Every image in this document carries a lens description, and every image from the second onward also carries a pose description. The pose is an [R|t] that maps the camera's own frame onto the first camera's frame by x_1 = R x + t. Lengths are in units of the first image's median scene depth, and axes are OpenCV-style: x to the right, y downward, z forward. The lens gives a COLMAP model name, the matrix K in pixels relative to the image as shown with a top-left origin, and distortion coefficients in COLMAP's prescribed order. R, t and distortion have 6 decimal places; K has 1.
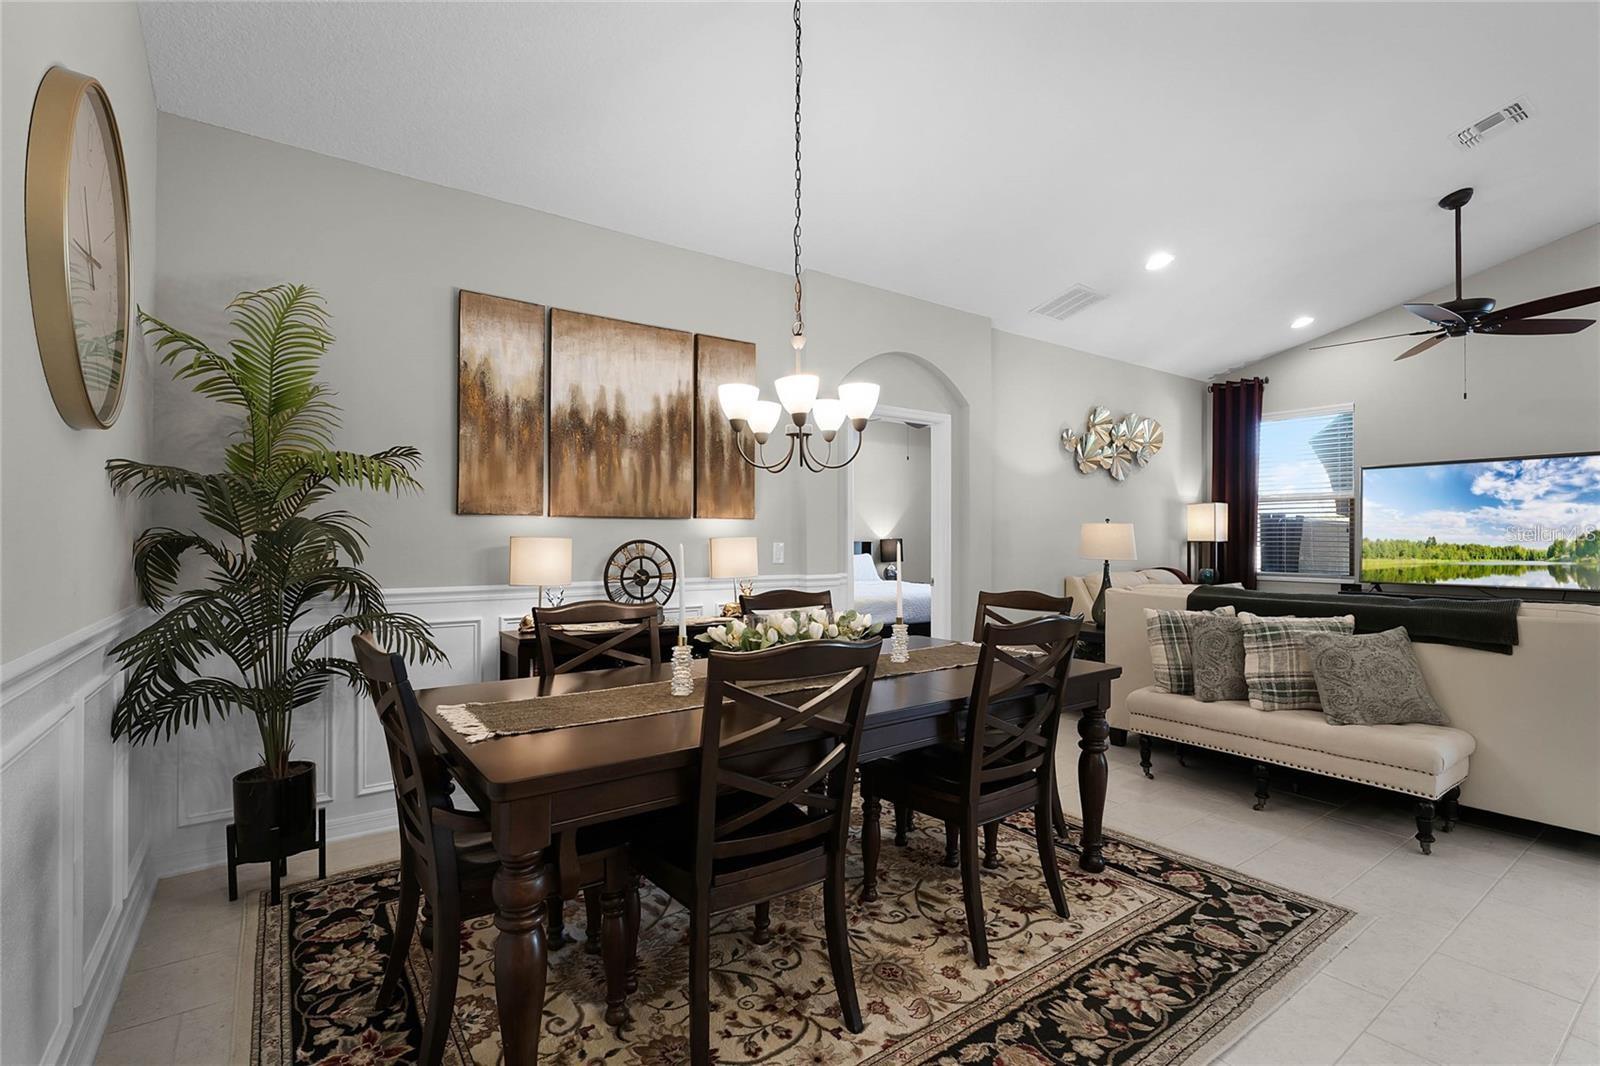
lens RADIAL K [[719.6, 0, 797.4], [0, 719.6, 535.7], [0, 0, 1]] dist [-0.001926, 0.000225]
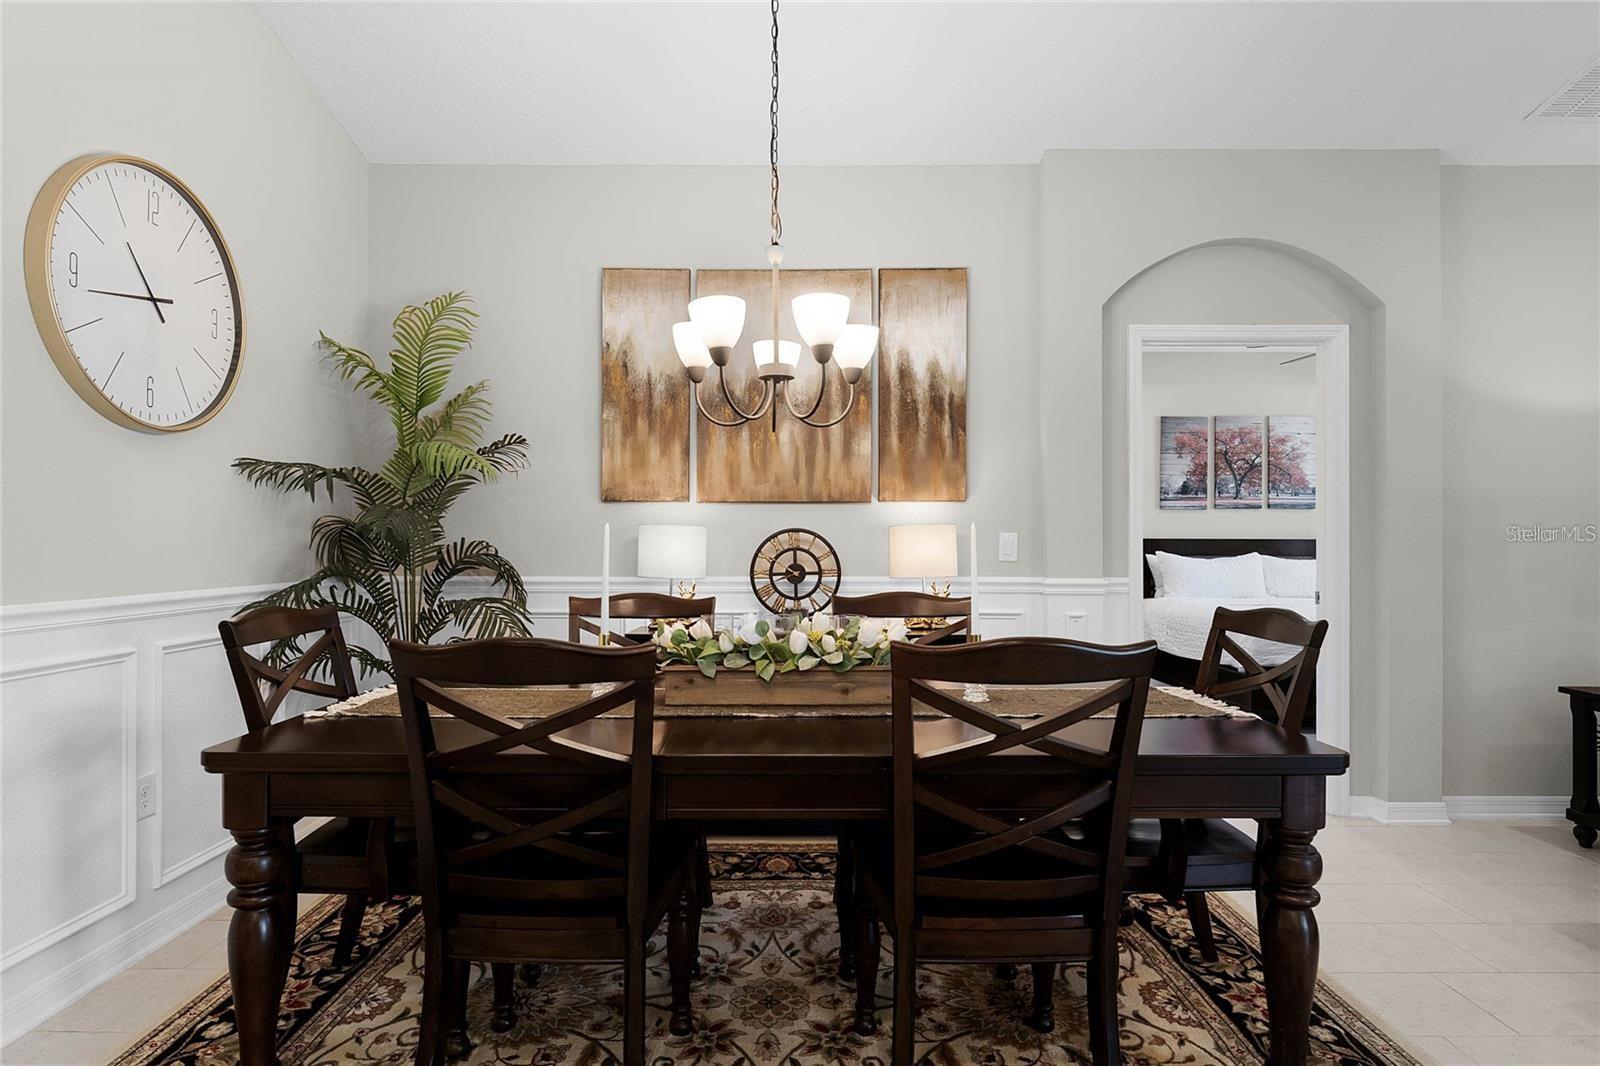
lens RADIAL K [[855.9, 0, 796.9], [0, 855.9, 537.8], [0, 0, 1]] dist [-0.001627, -0.000996]
pose [[0.811556, -0.002823, -0.584267, 0.368327], [0.001815, 0.999996, -0.002311, 0.019465], [0.584271, 0.000815, 0.811558, 0.197825]]
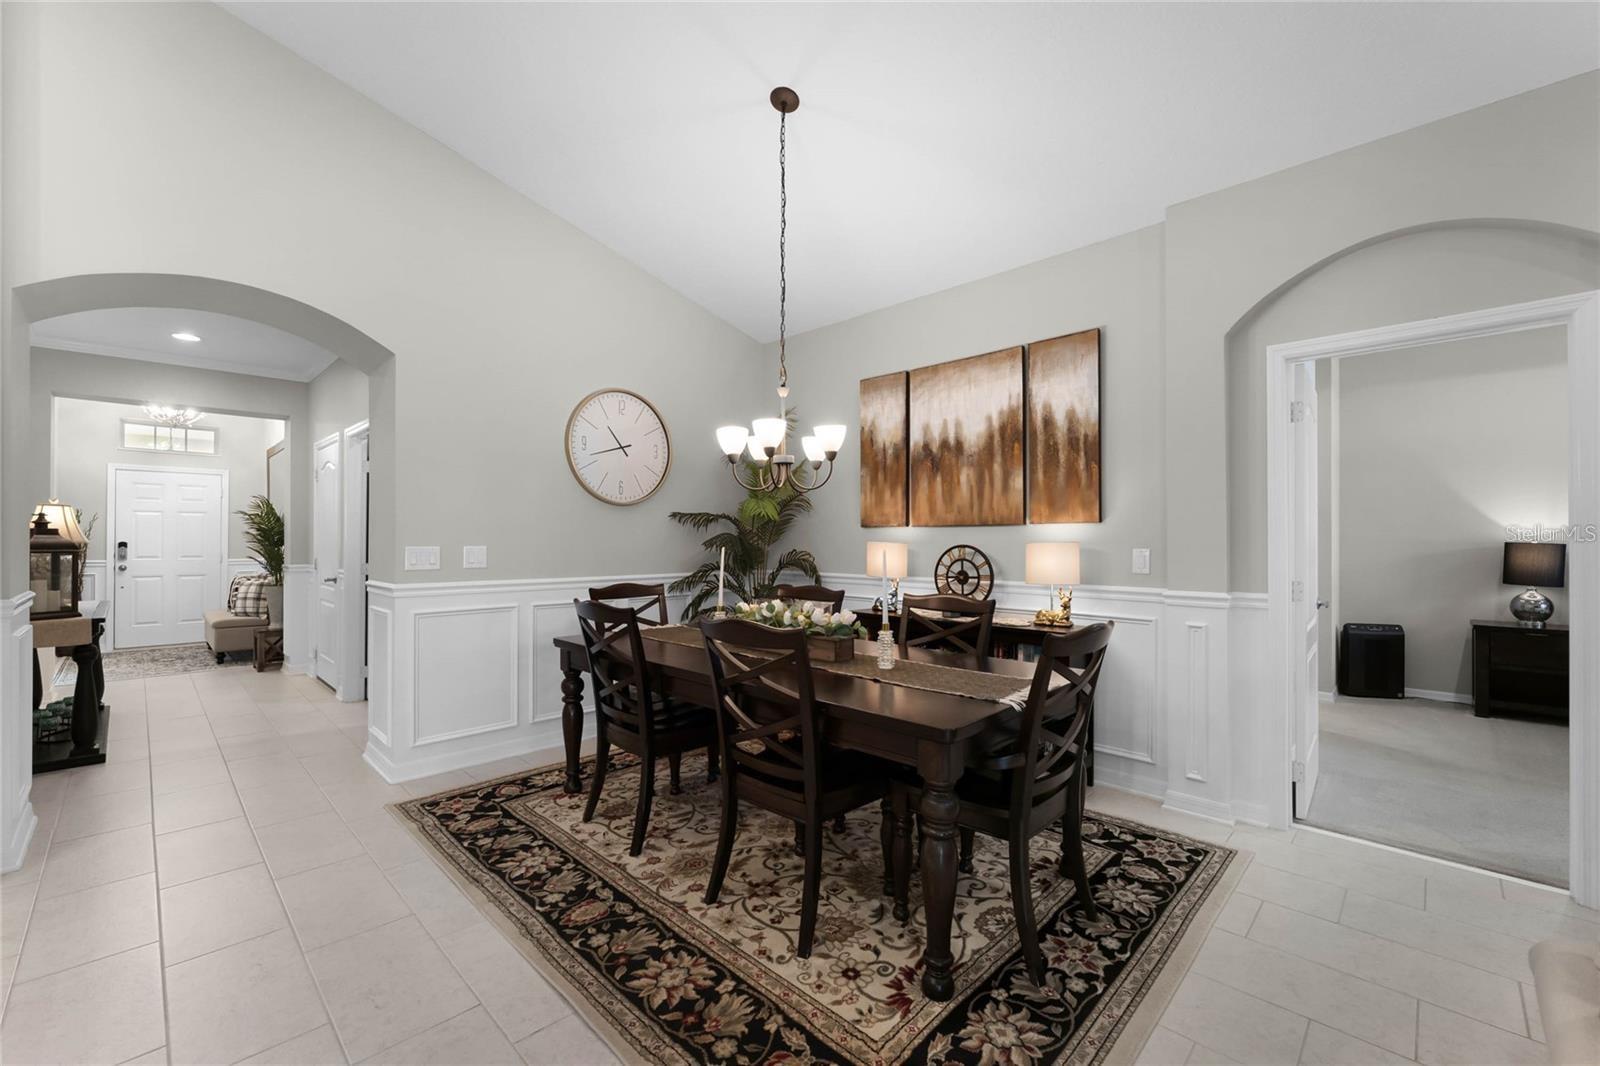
lens RADIAL K [[661.9, 0, 795.5], [0, 661.9, 537.2], [0, 0, 1]] dist [-0.000208, 0.000114]
pose [[0.166577, -0.006426, -0.986007, 0.800242], [0.002781, 0.999978, -0.006047, -0.000713], [0.986025, -0.001735, 0.166591, 0.562268]]
